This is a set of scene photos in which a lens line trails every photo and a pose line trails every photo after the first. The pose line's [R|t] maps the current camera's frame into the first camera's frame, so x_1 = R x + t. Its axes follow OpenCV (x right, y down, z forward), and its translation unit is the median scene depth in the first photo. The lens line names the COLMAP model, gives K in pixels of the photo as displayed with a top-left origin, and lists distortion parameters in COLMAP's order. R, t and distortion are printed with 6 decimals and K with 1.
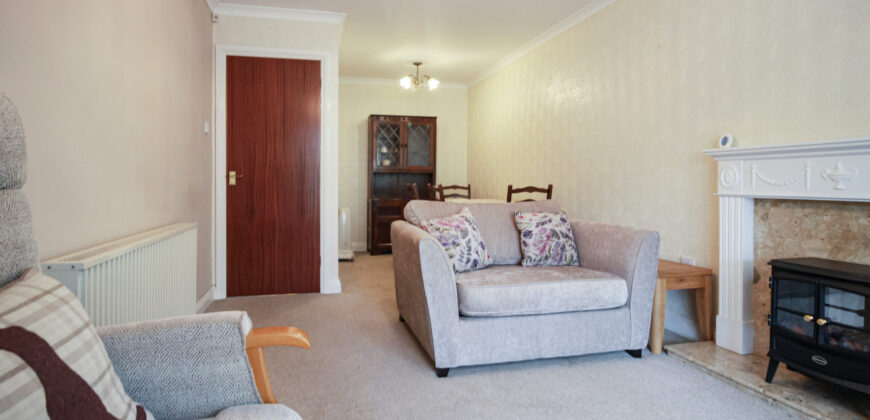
lens RADIAL K [[445.7, 0, 434.3], [0, 445.7, 176.6], [0, 0, 1]] dist [-0.000083, -0.000008]
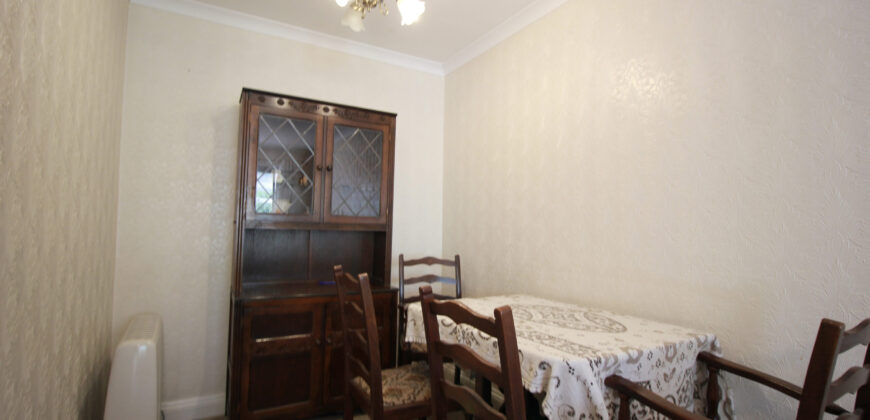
lens RADIAL K [[410.6, 0, 435.0], [0, 410.6, 210.0], [0, 0, 1]] dist [-0.000940, -0.000073]
pose [[0.974252, 0.028877, 0.223605, -0.050580], [-0.020936, 0.999066, -0.037805, -0.015495], [-0.224488, 0.032150, 0.973946, 0.577447]]
